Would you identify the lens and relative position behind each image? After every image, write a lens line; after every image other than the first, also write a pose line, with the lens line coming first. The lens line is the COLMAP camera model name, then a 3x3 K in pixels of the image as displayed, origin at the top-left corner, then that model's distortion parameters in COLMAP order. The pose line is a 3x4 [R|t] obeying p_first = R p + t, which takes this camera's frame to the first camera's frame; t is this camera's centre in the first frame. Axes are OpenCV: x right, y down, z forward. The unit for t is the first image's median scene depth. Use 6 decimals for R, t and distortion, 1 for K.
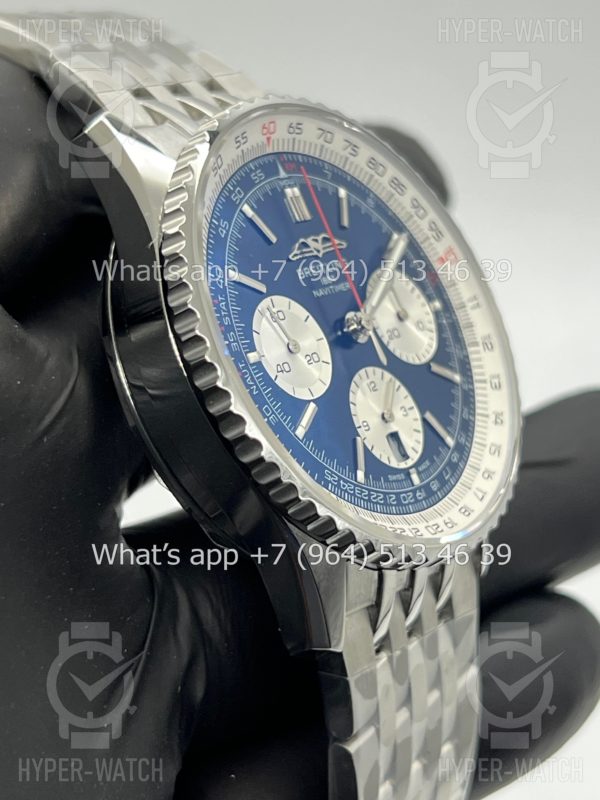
lens RADIAL K [[1840.6, 0, 303.3], [0, 1840.6, 399.3], [0, 0, 1]] dist [0.251813, 0.000000]
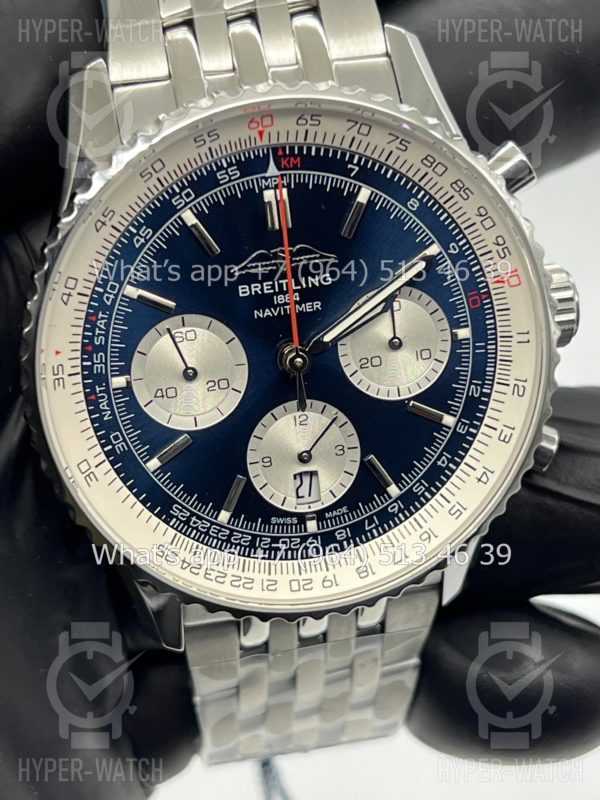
lens RADIAL K [[1840.6, 0, 300.7], [0, 1840.6, 406.2], [0, 0, 1]] dist [0.251813, 0.000000]
pose [[0.744758, 0.436221, -0.505022, 0.510314], [-0.153349, 0.848393, 0.506669, -0.490161], [0.649476, -0.299901, 0.698742, 0.354950]]
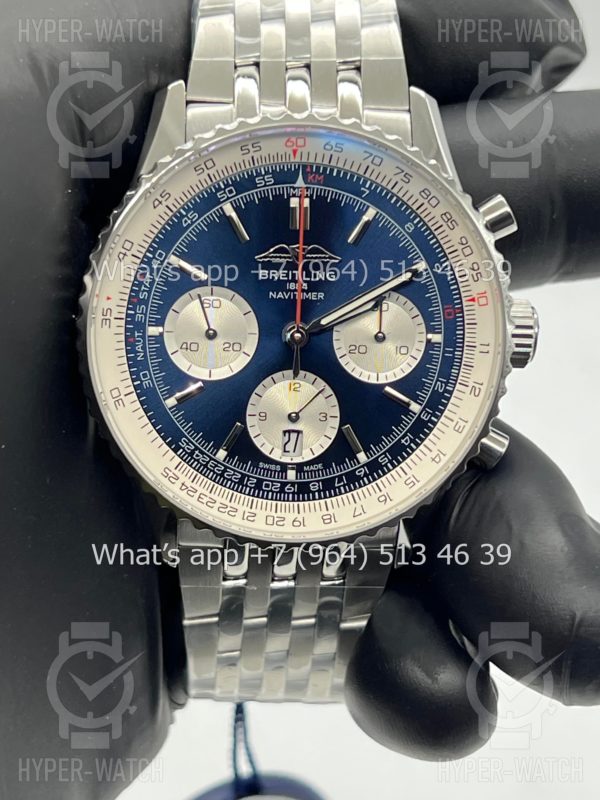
lens RADIAL K [[1840.6, 0, 300.6], [0, 1840.6, 399.0], [0, 0, 1]] dist [0.251813, 0.000000]
pose [[0.625680, 0.484697, -0.611223, 0.754485], [-0.244784, 0.865954, 0.436124, -0.508322], [0.740679, -0.123256, 0.660456, 0.244761]]
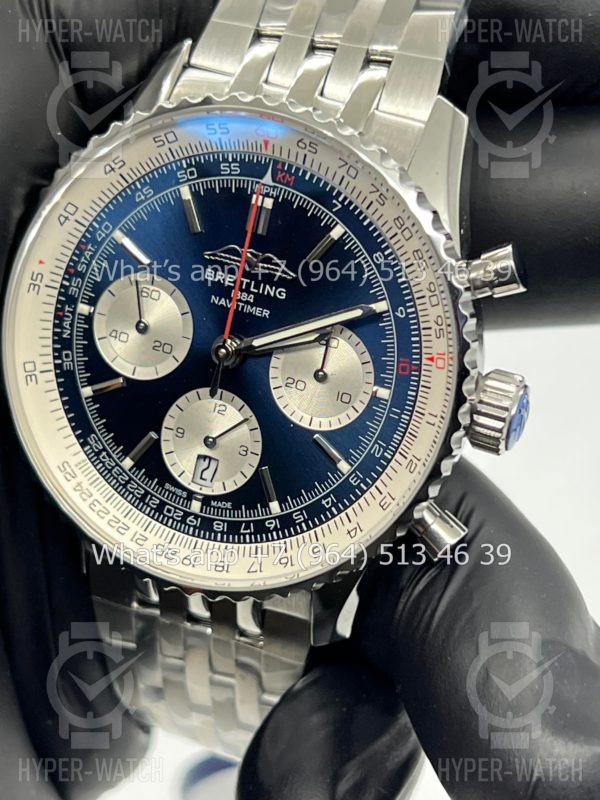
lens RADIAL K [[1840.6, 0, 304.6], [0, 1840.6, 397.6], [0, 0, 1]] dist [0.251813, 0.000000]
pose [[0.228321, 0.602686, -0.764617, 0.816417], [-0.264533, 0.794219, 0.547027, -0.576225], [0.936959, 0.077369, 0.340767, 0.709902]]
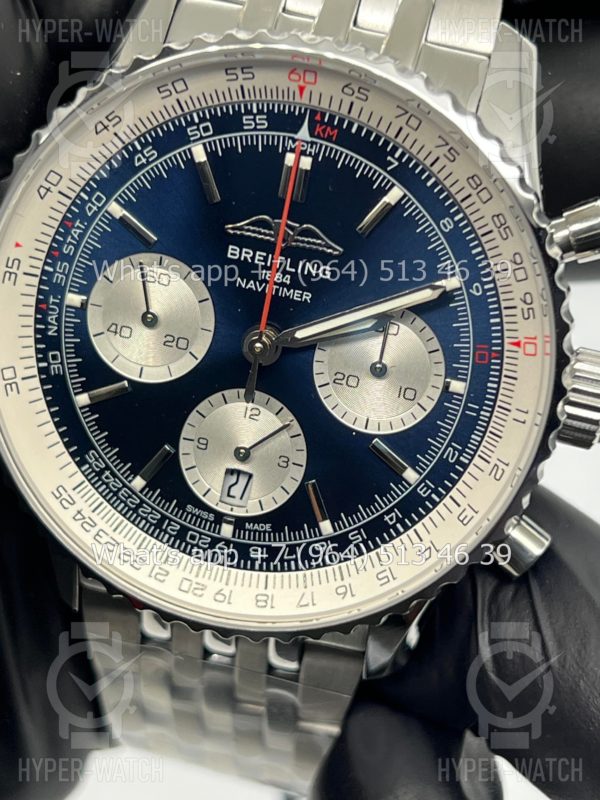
lens RADIAL K [[1840.6, 0, 301.7], [0, 1840.6, 399.9], [0, 0, 1]] dist [0.251813, 0.000000]
pose [[0.370744, 0.634450, -0.678249, 0.609754], [-0.300368, 0.772956, 0.558854, -0.485964], [0.878822, -0.003467, 0.477138, 0.631620]]
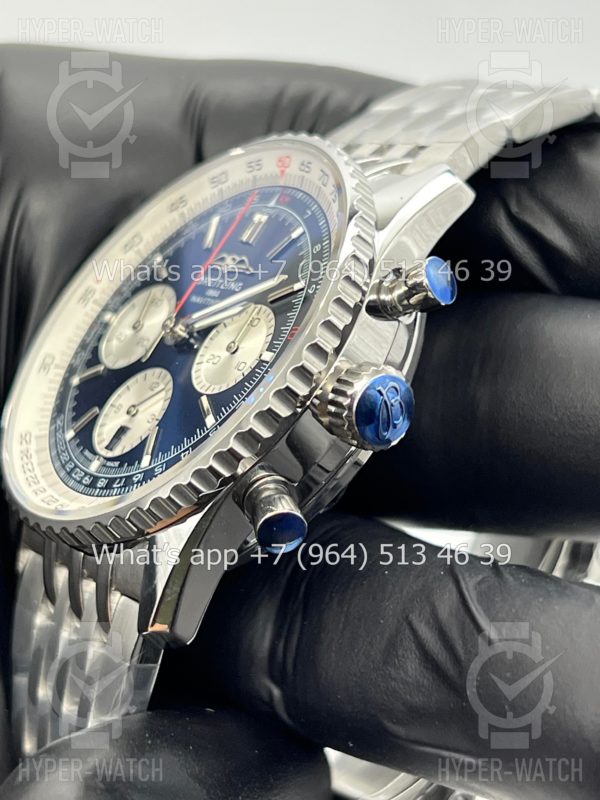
lens RADIAL K [[1840.6, 0, 298.0], [0, 1840.6, 401.4], [0, 0, 1]] dist [0.251813, 0.000000]
pose [[-0.341140, 0.015838, -0.939879, 0.984491], [-0.369216, 0.917245, 0.149468, -0.184022], [0.864467, 0.398008, -0.307062, 1.402580]]
